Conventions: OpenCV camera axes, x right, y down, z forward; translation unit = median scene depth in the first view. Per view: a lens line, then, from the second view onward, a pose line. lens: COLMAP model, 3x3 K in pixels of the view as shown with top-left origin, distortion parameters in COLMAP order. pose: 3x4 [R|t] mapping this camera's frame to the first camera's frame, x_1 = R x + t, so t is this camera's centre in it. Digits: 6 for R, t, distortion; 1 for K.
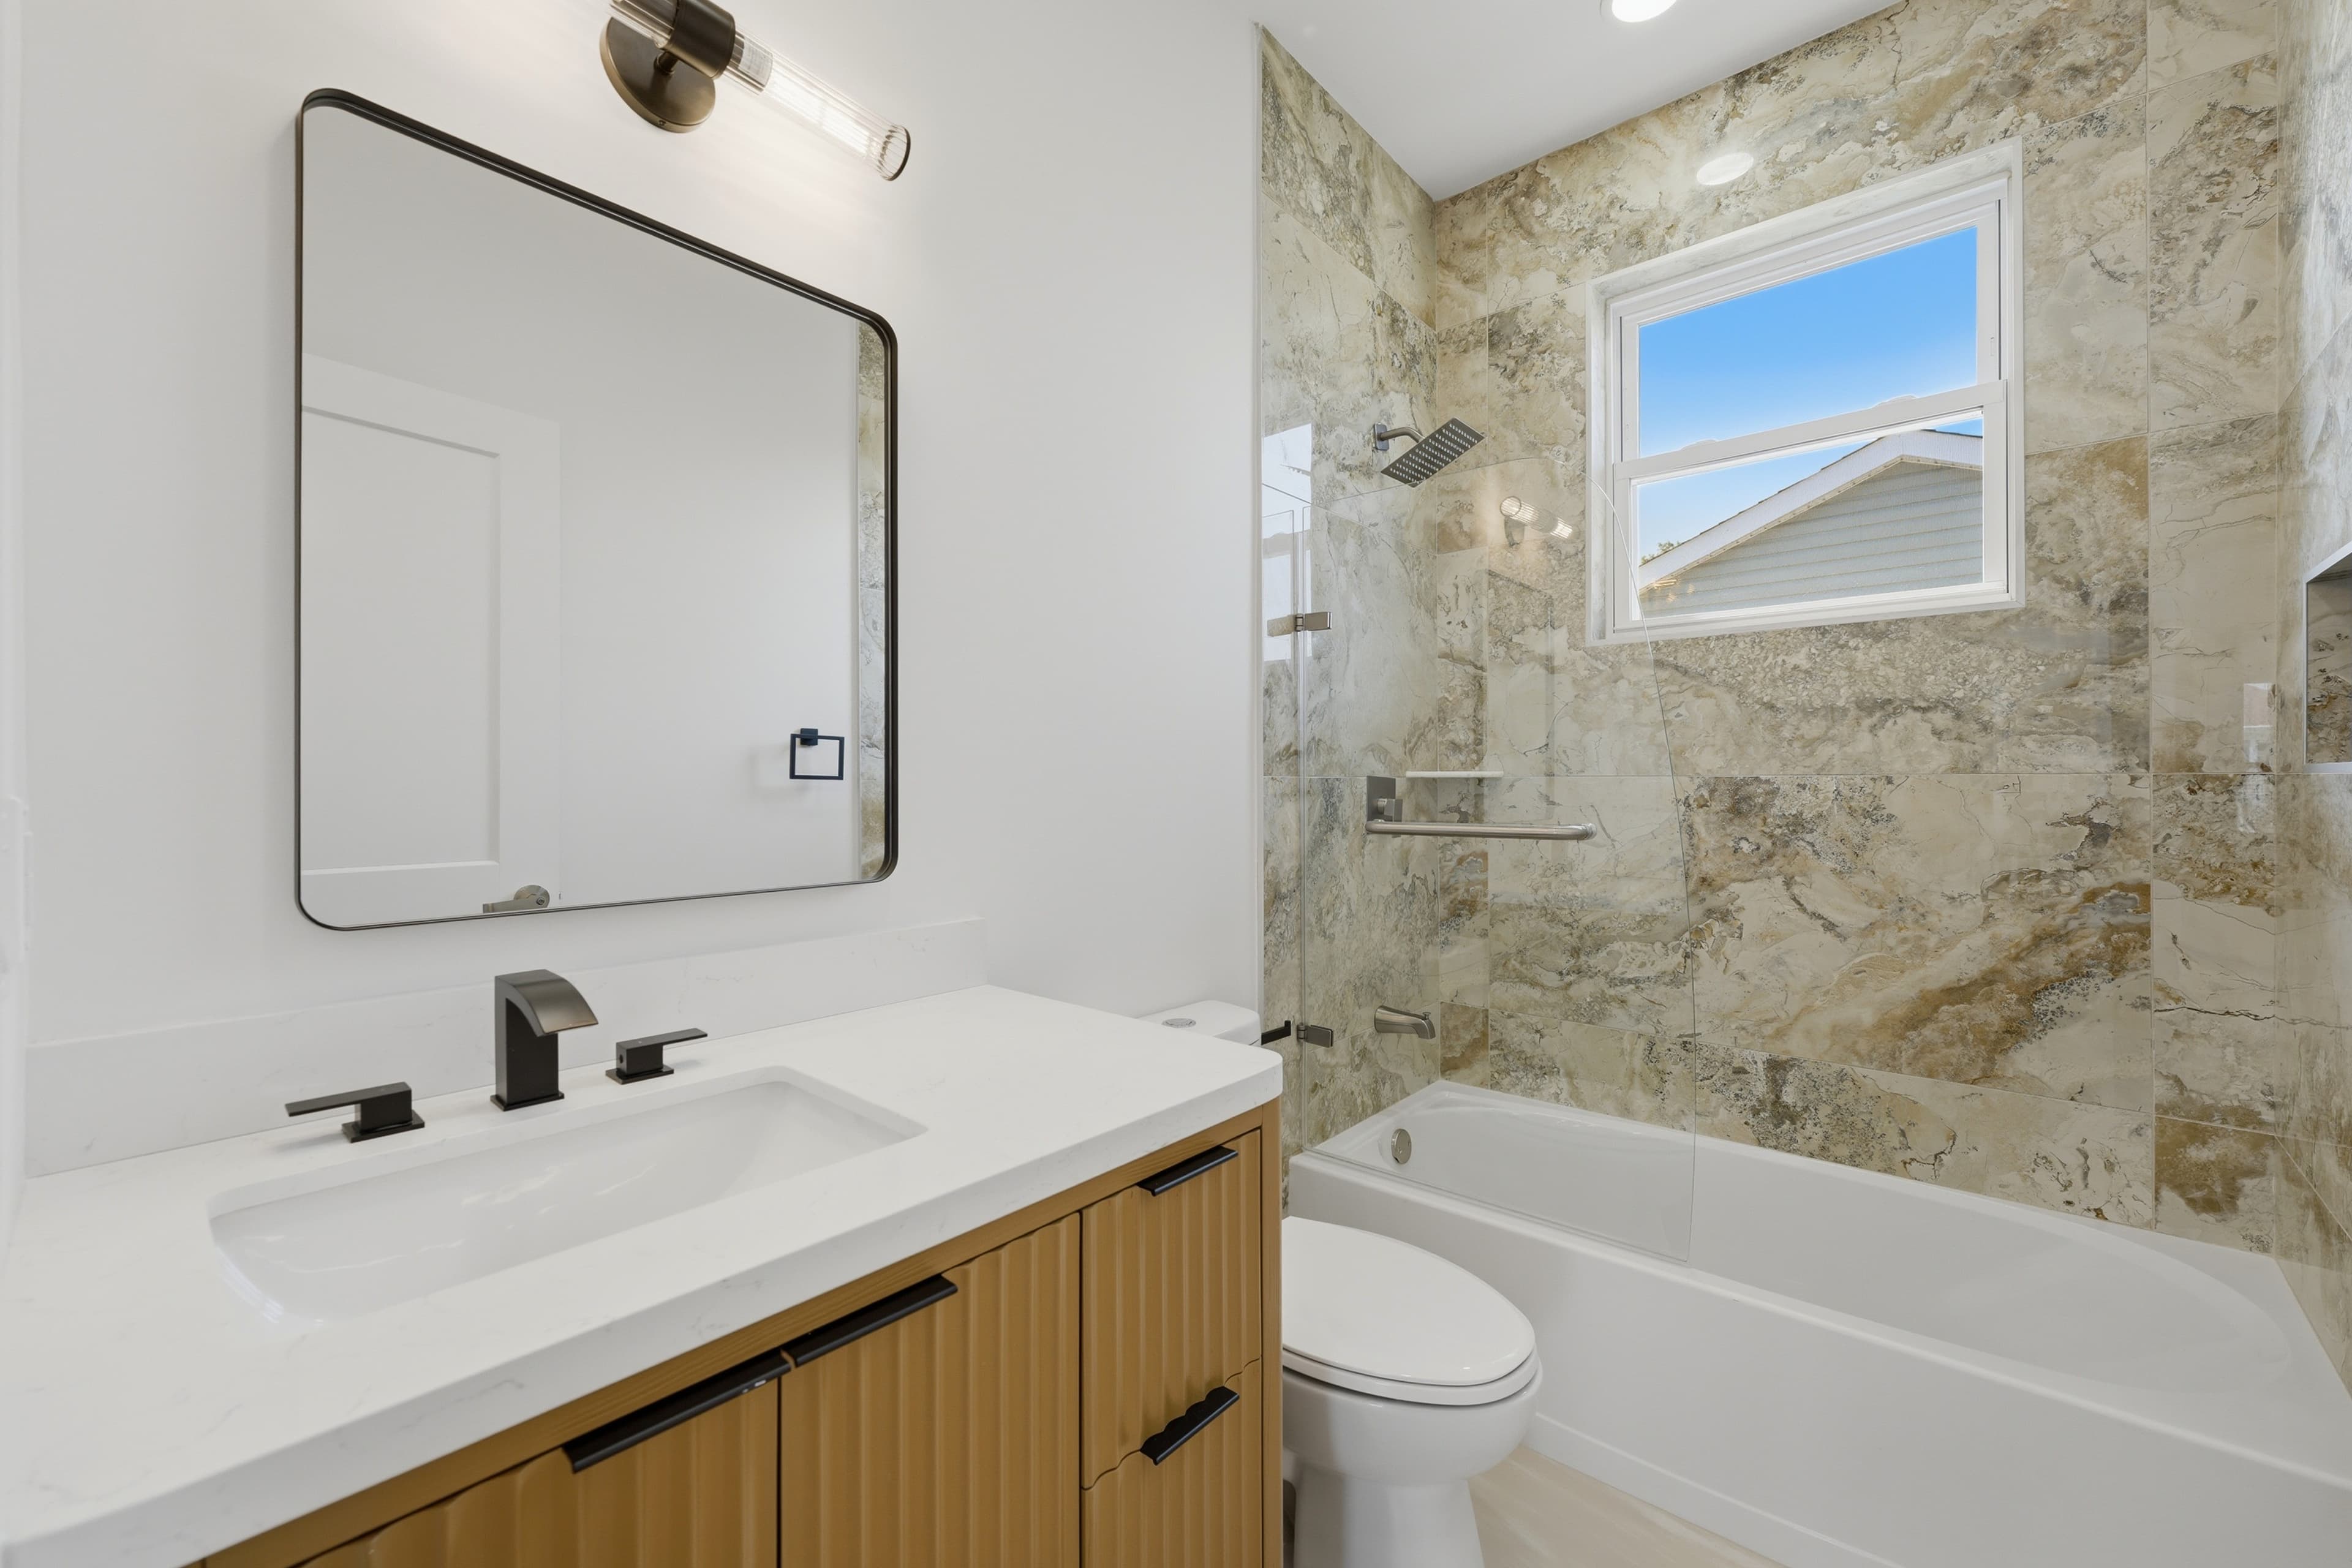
lens RADIAL K [[944.7, 0, 1176.6], [0, 944.7, 787.1], [0, 0, 1]] dist [-0.021687, 0.000200]
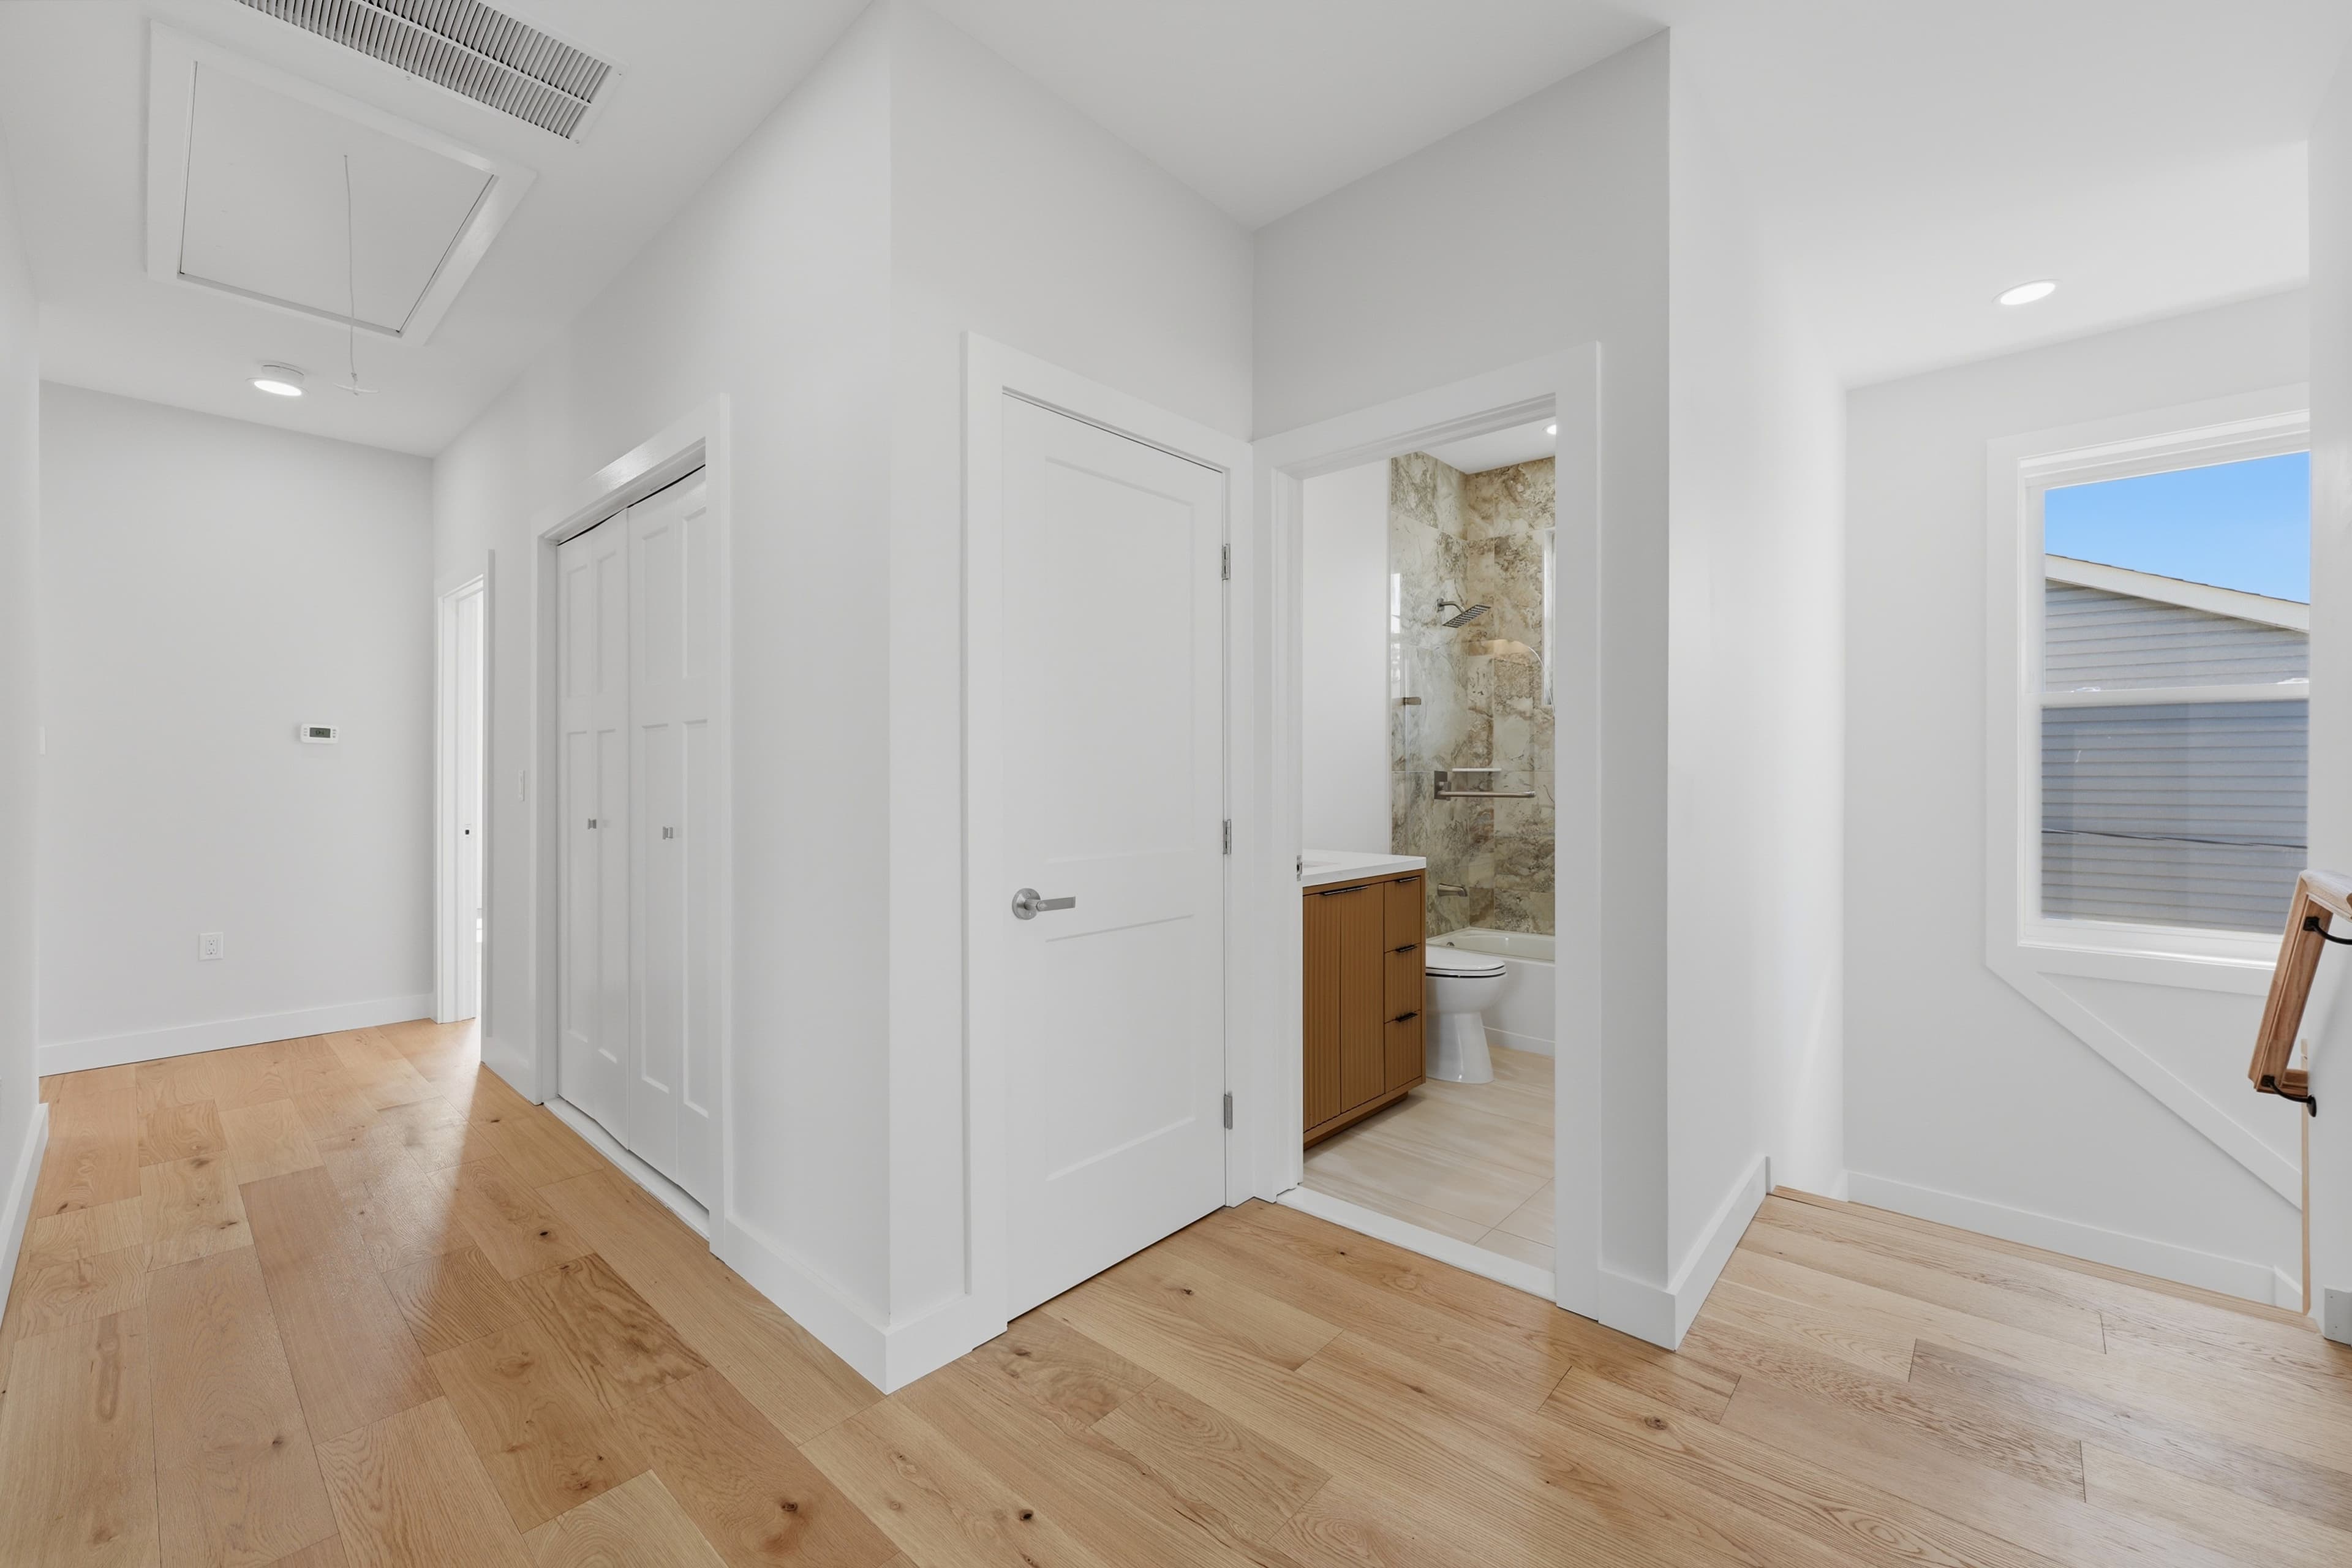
lens RADIAL K [[944.7, 0, 1180.6], [0, 944.7, 775.8], [0, 0, 1]] dist [-0.021687, 0.000200]
pose [[0.999867, 0.001324, -0.016235, -0.310560], [-0.001366, 0.999996, -0.002582, 0.004869], [0.016232, 0.002604, 0.999865, -1.041948]]
